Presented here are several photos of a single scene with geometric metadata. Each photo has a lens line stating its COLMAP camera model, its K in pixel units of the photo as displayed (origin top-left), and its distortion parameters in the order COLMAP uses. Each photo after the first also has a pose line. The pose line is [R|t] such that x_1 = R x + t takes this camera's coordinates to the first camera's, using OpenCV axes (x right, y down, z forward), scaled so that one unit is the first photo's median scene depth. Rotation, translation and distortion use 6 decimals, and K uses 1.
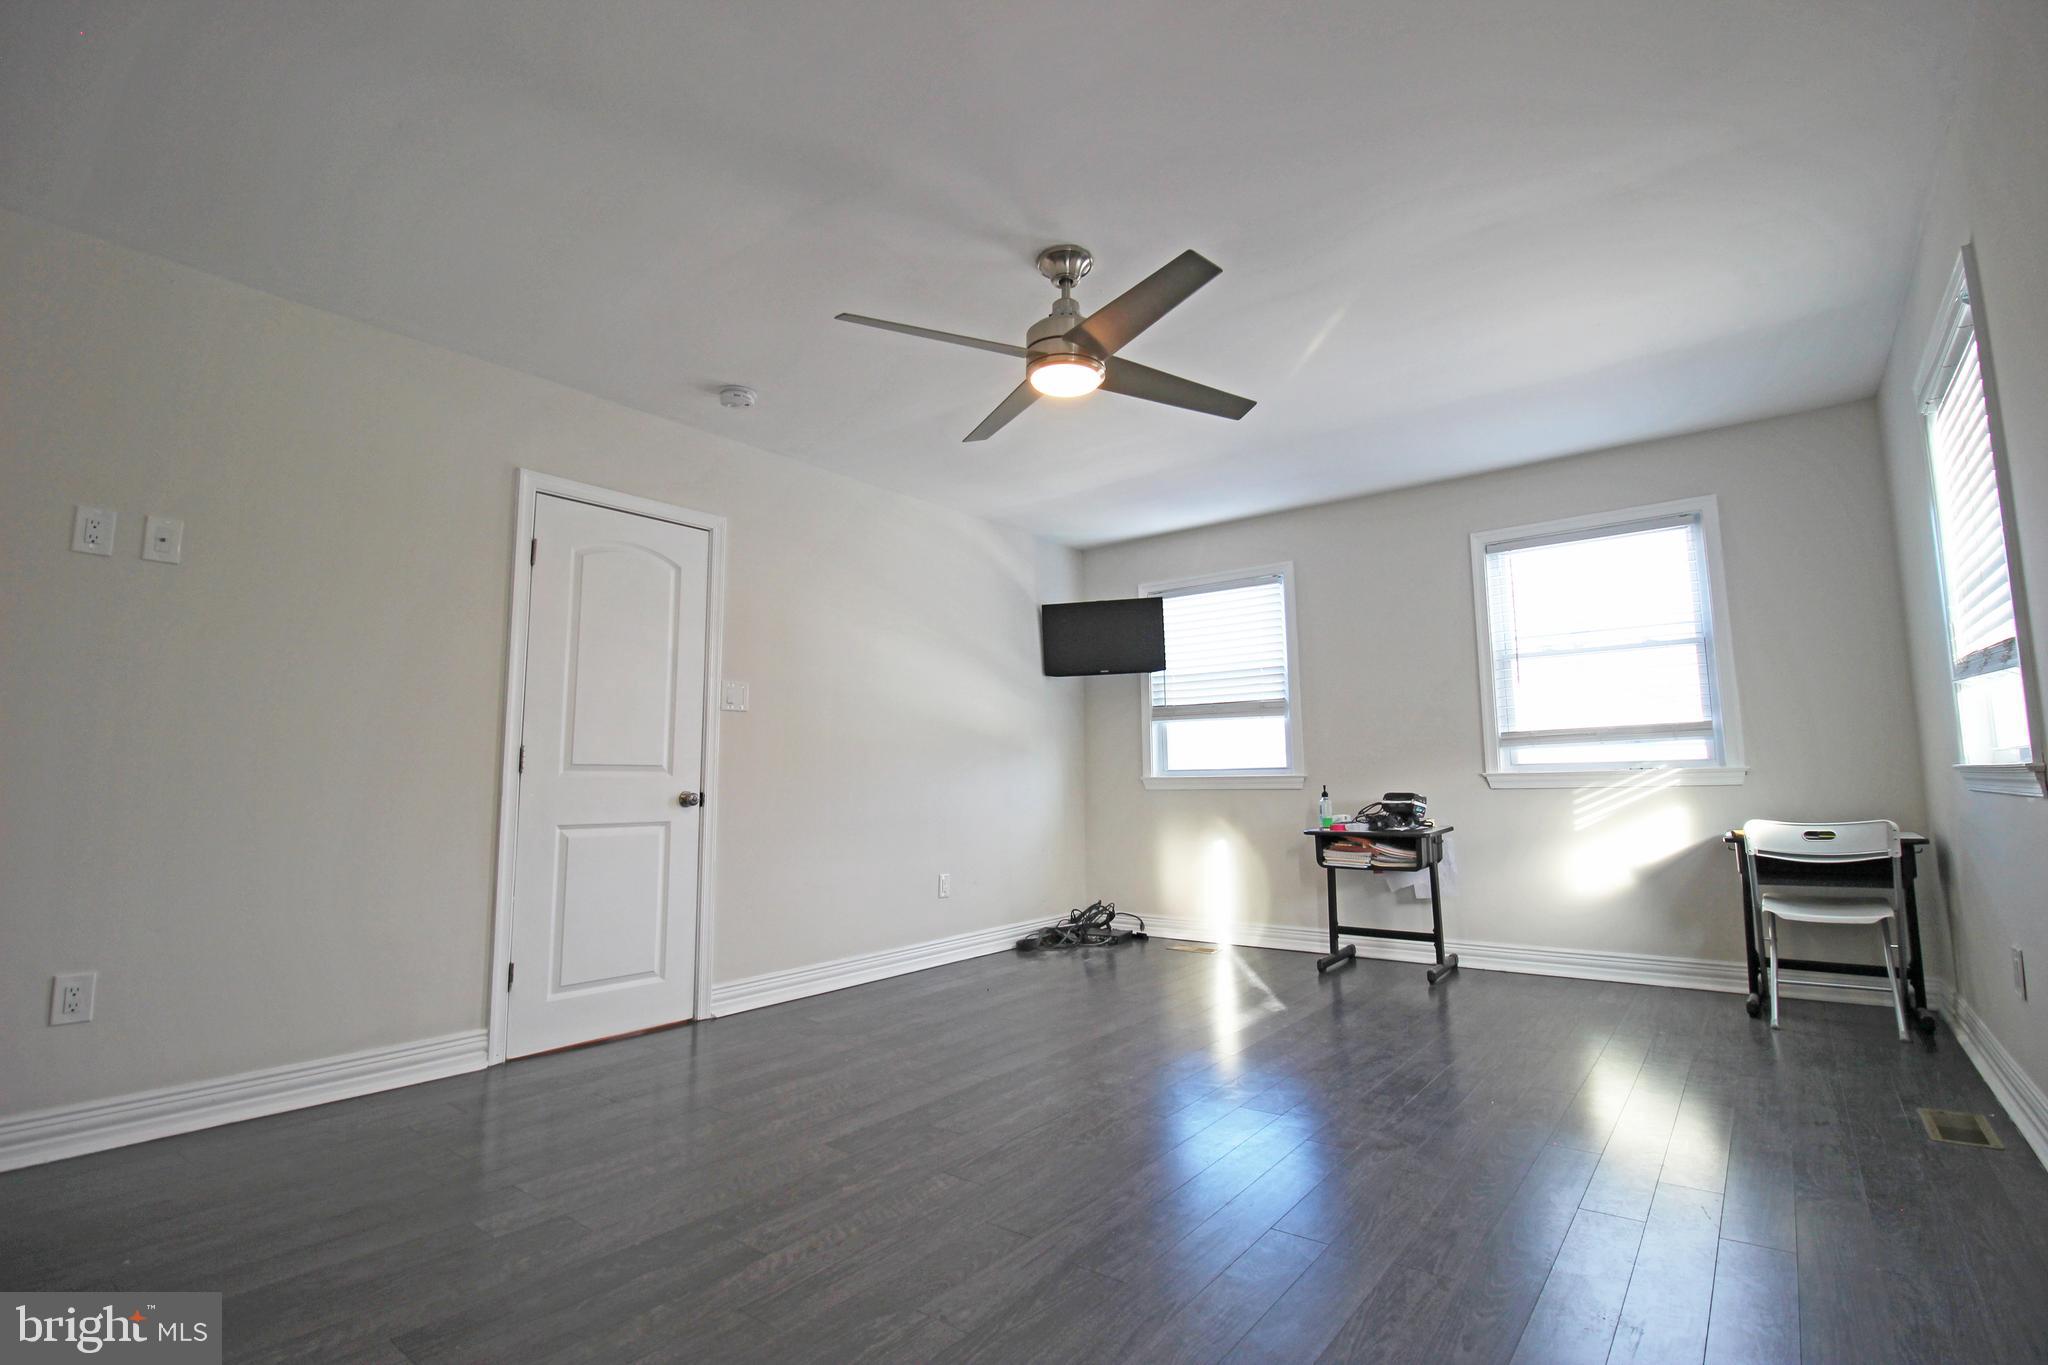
lens RADIAL K [[951.7, 0, 1016.6], [0, 951.7, 674.9], [0, 0, 1]] dist [-0.009755, -0.008791]
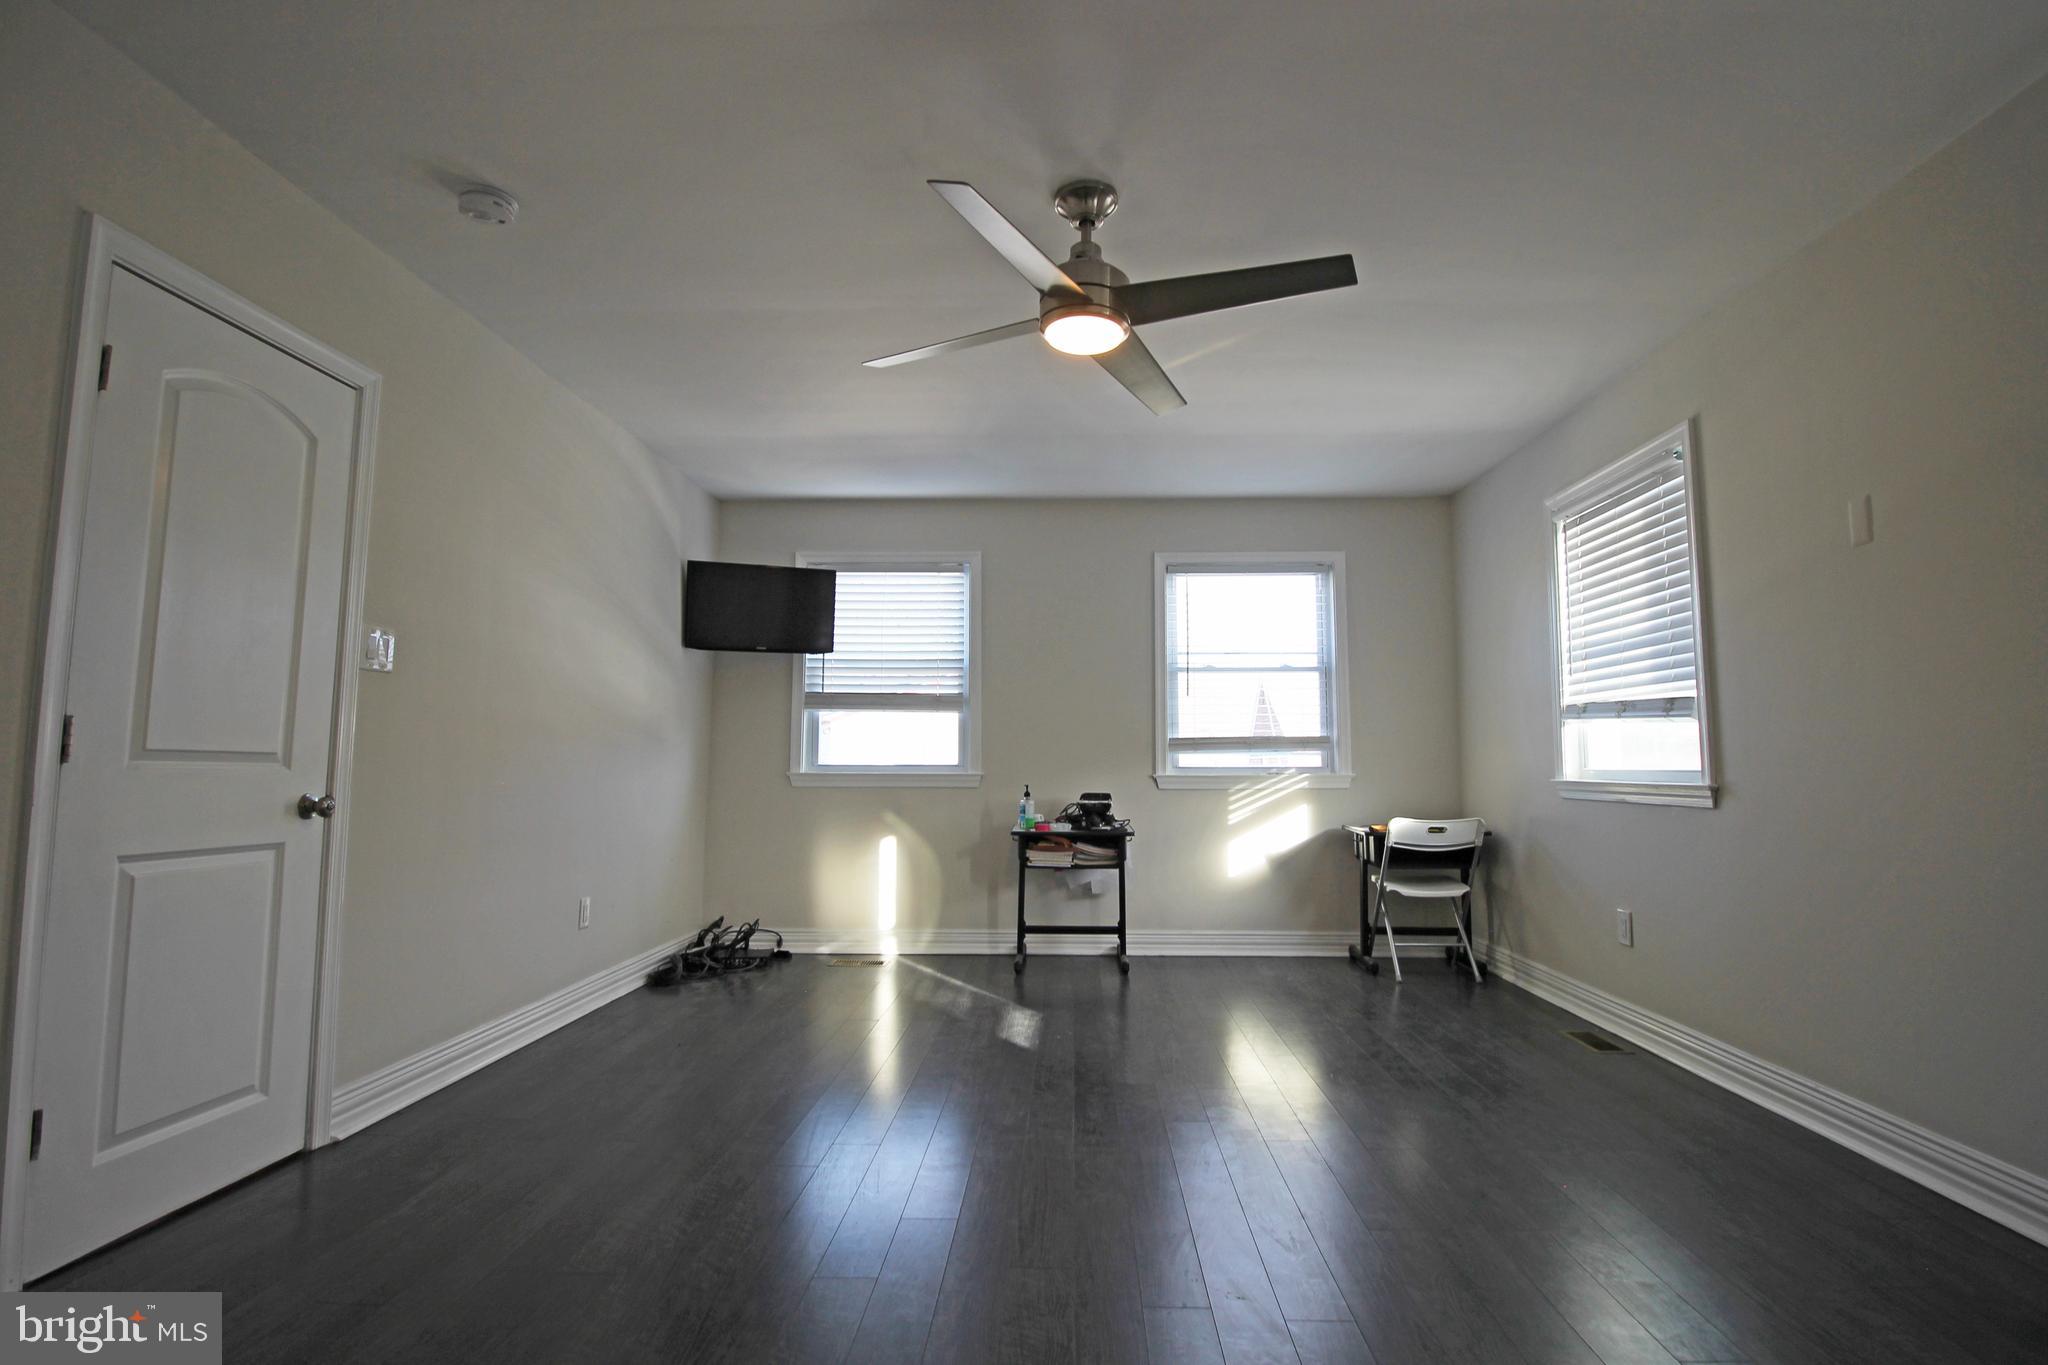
lens RADIAL K [[1014.1, 0, 1033.1], [0, 1014.1, 676.7], [0, 0, 1]] dist [-0.012648, -0.008016]
pose [[0.802851, 0.067074, 0.592394, -0.339929], [-0.080109, 0.996777, -0.004291, 0.008392], [-0.590773, -0.044011, 0.805637, 0.168907]]
